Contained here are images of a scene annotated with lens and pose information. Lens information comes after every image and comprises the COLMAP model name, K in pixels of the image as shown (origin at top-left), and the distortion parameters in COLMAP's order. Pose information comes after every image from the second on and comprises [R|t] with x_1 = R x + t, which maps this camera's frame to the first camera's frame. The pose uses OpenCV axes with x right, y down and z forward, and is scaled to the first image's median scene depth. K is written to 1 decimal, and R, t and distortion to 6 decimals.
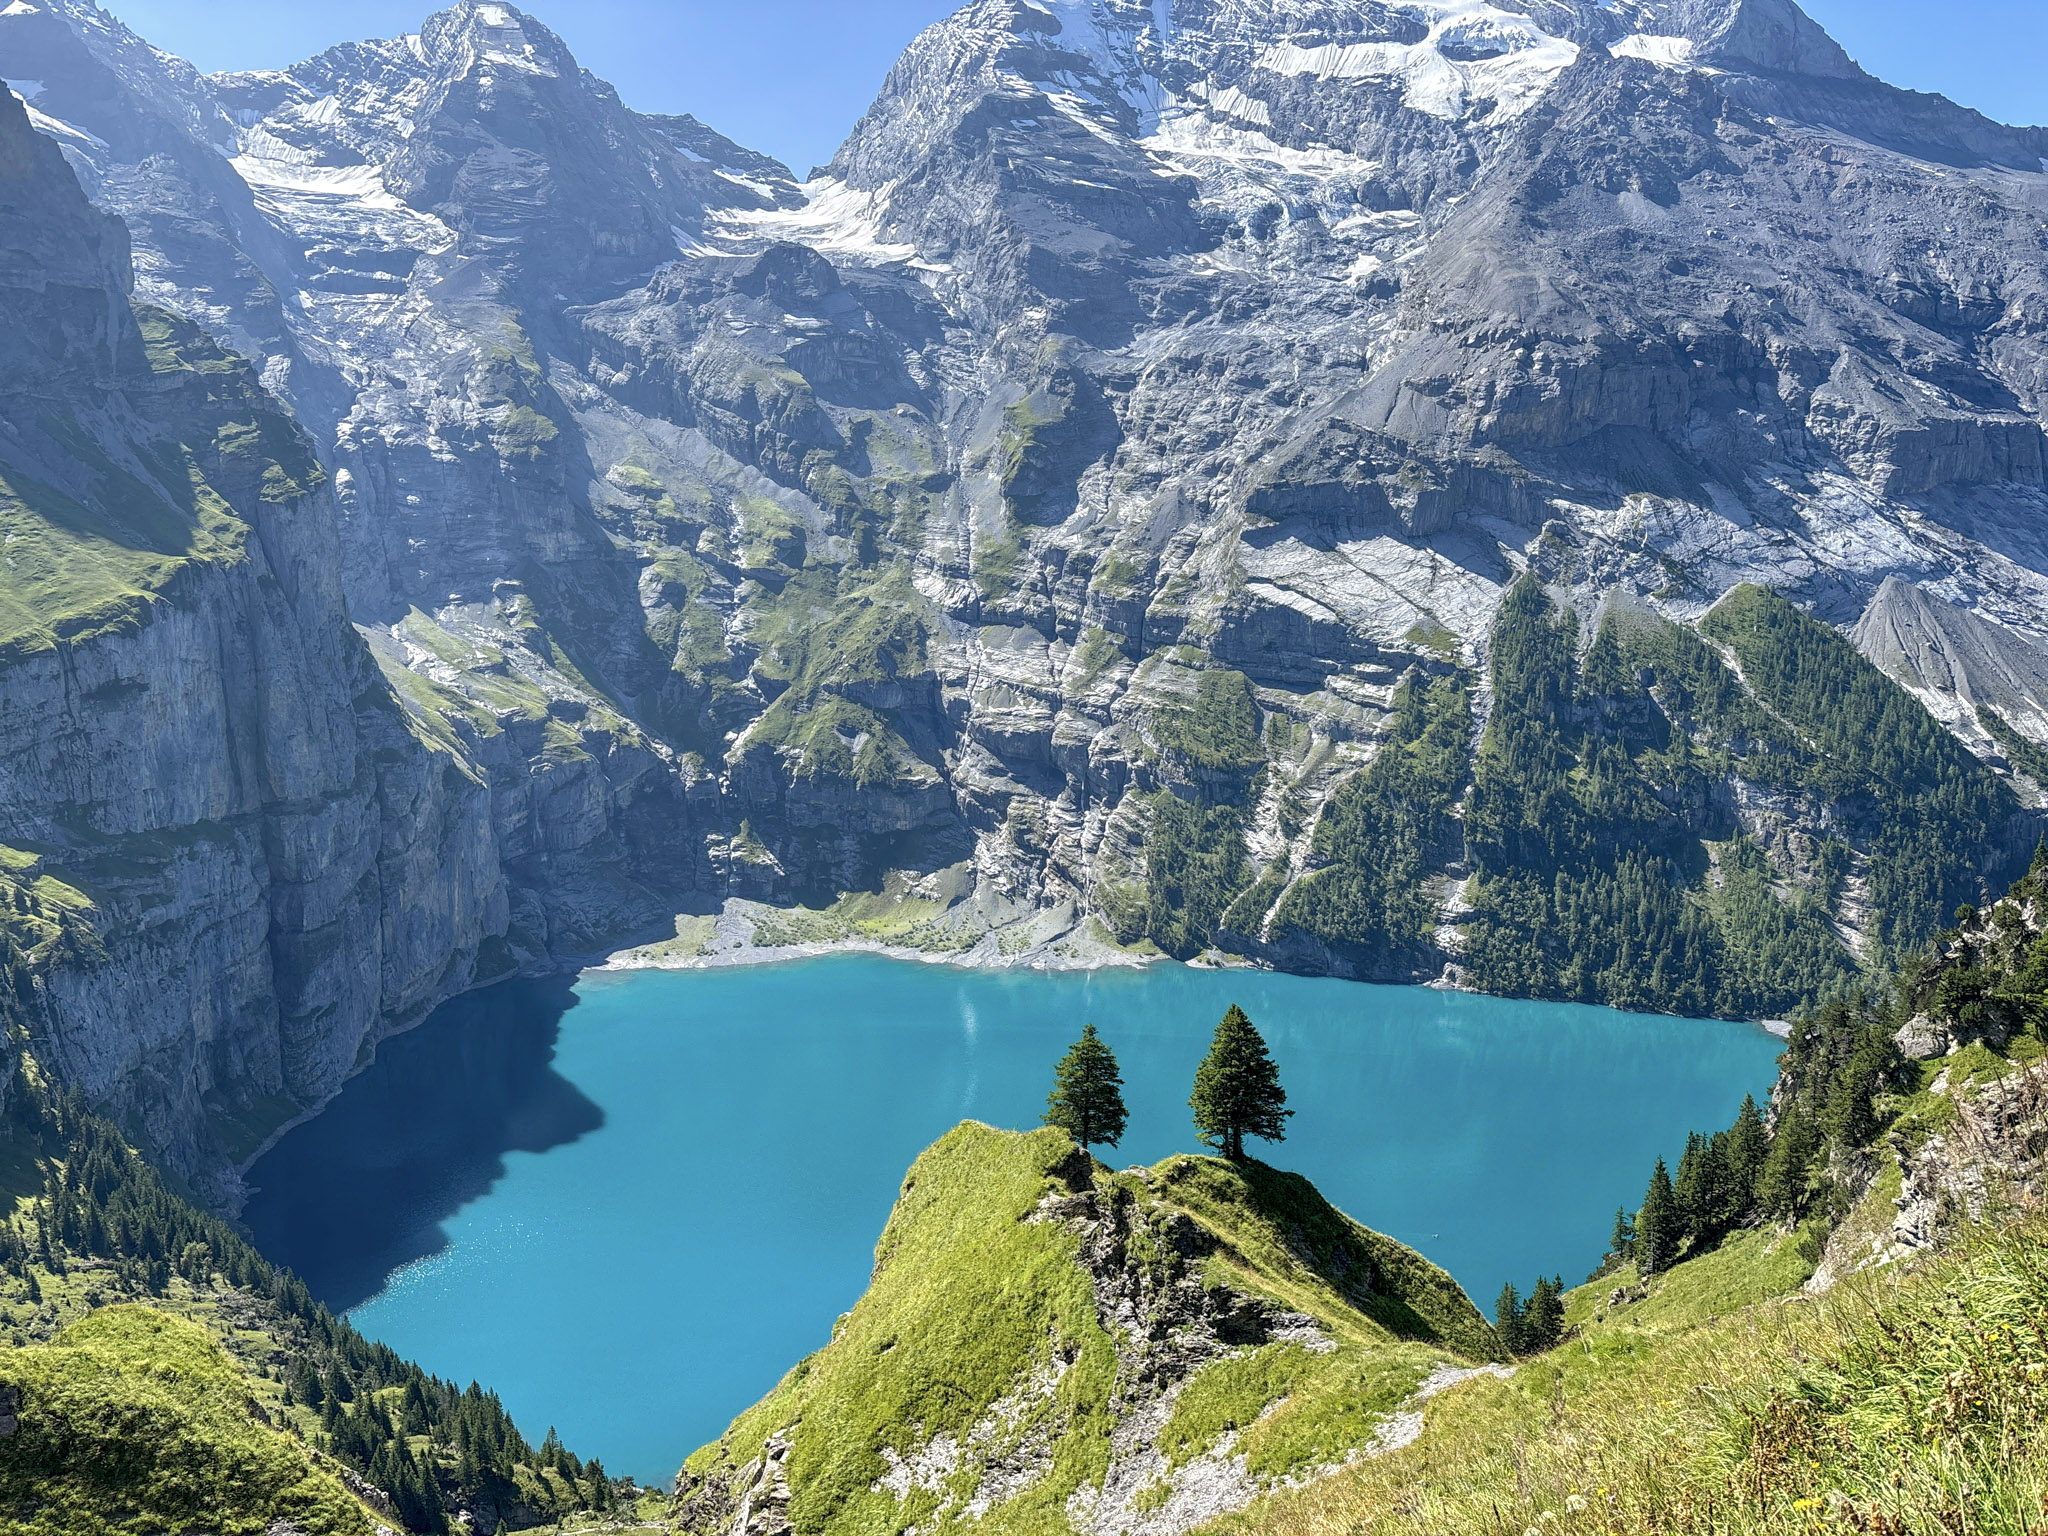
lens RADIAL K [[1558.1, 0, 1024.0], [0, 1558.1, 768.0], [0, 0, 1]] dist [0.069270, -0.076343]
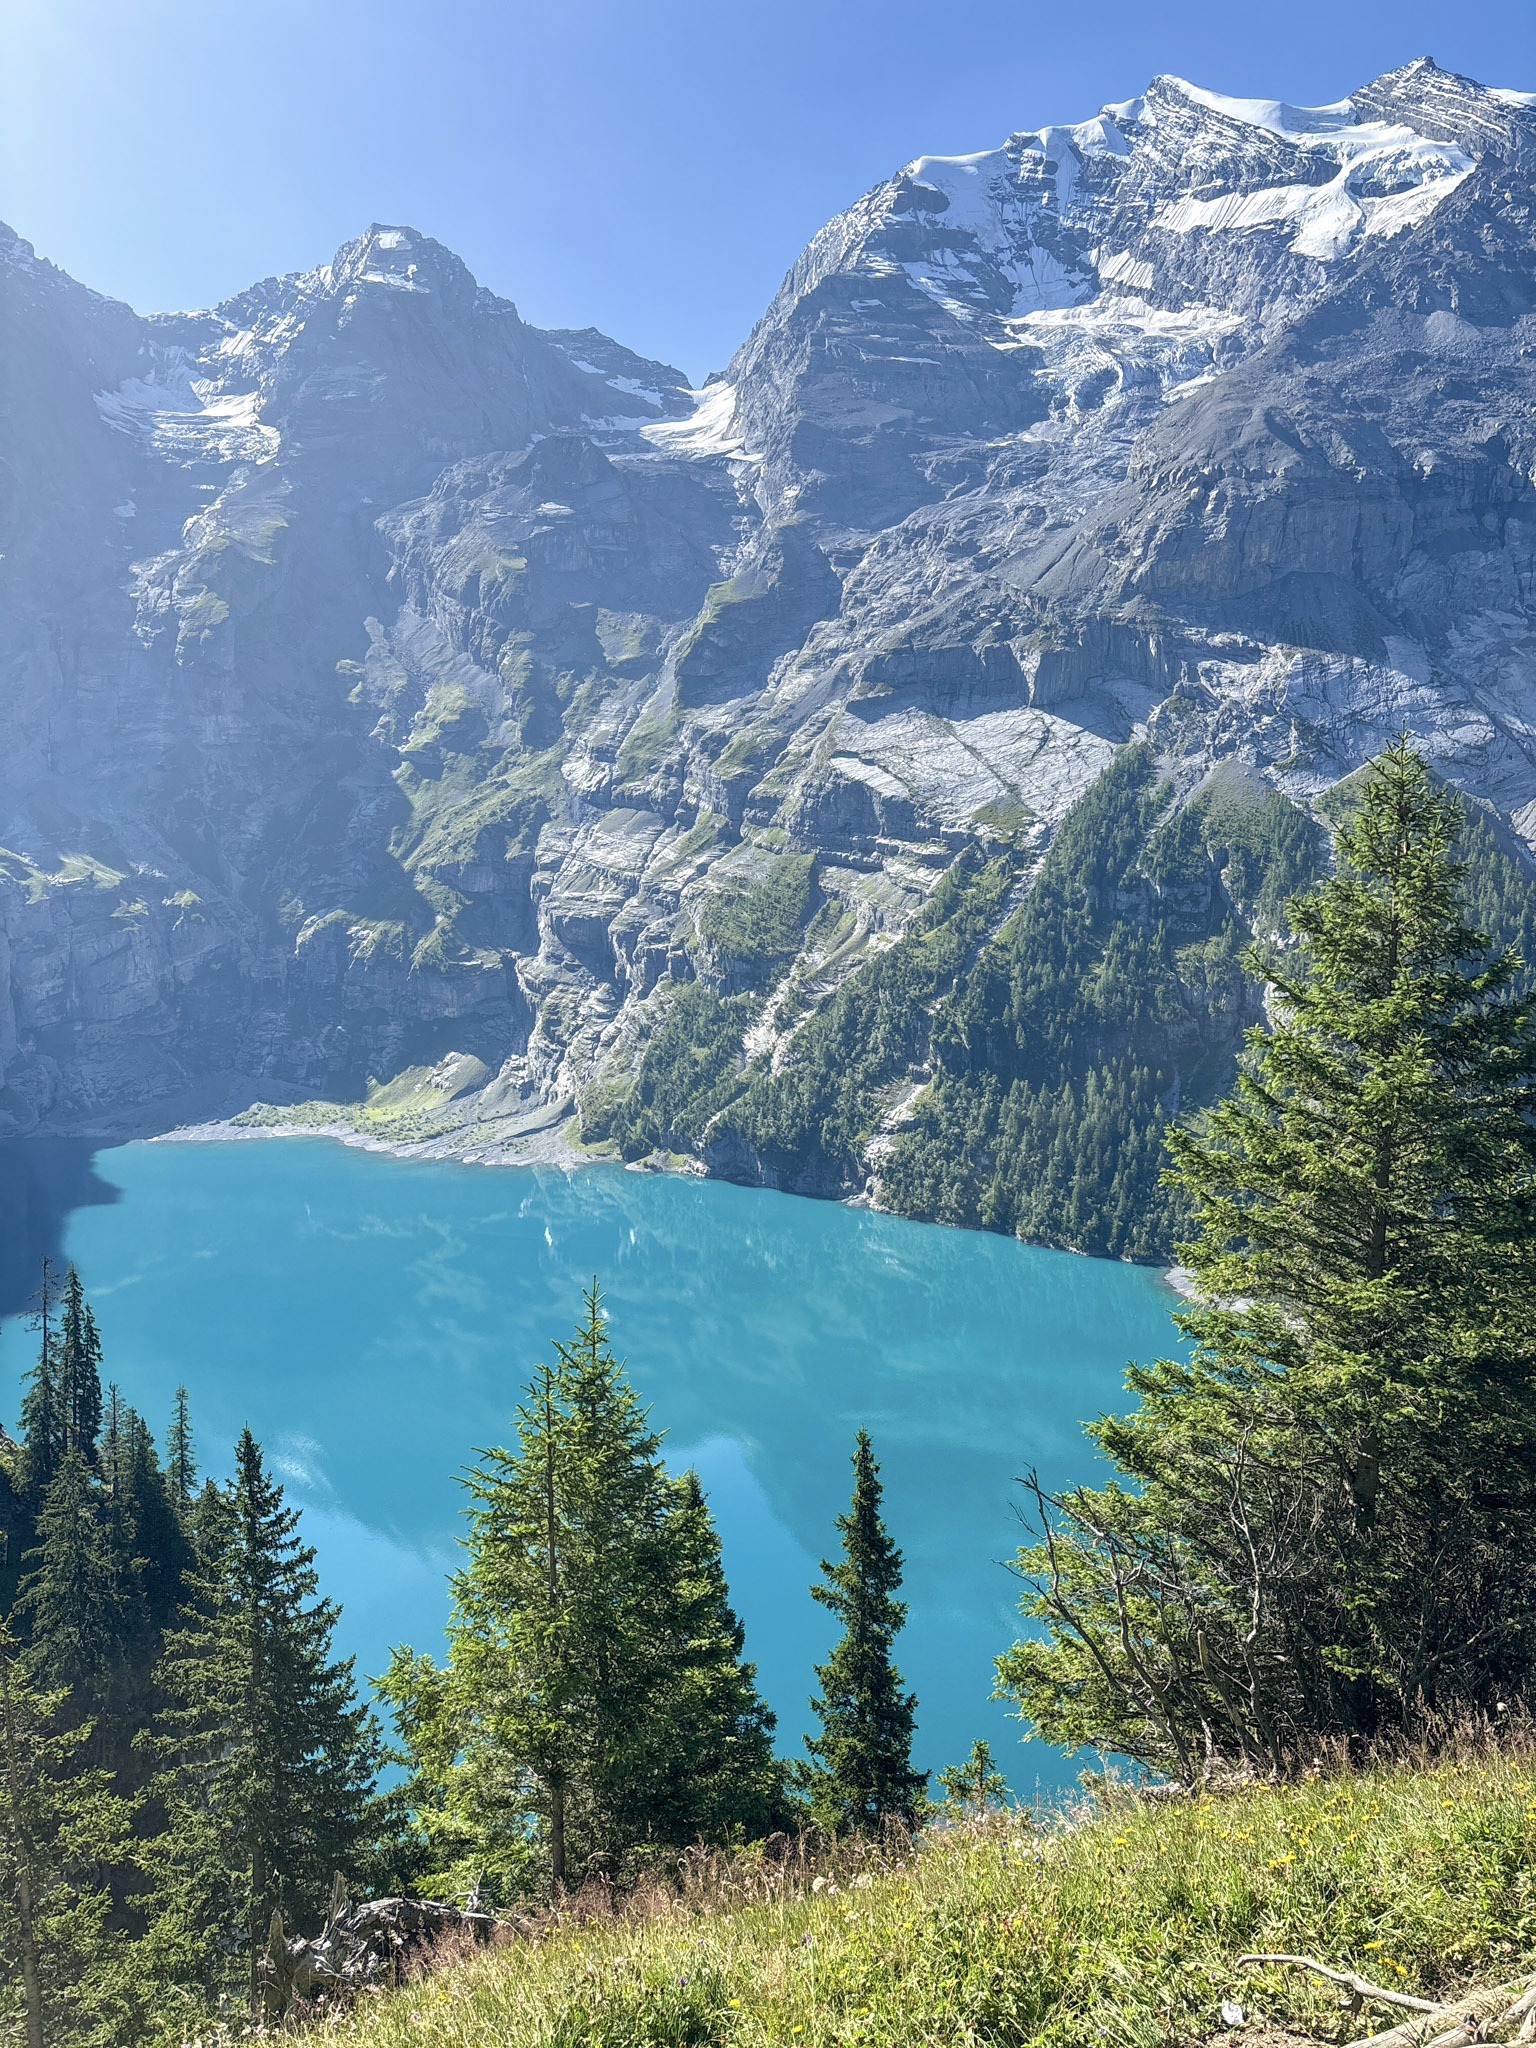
lens RADIAL K [[1558.1, 0, 808.6], [0, 1558.1, 1020.7], [0, 0, 1]] dist [0.069270, -0.076343]
pose [[0.970458, 0.037426, -0.238348, 0.323055], [-0.037455, 0.999289, 0.004408, 0.026794], [0.238343, 0.004650, 0.971170, 0.120452]]
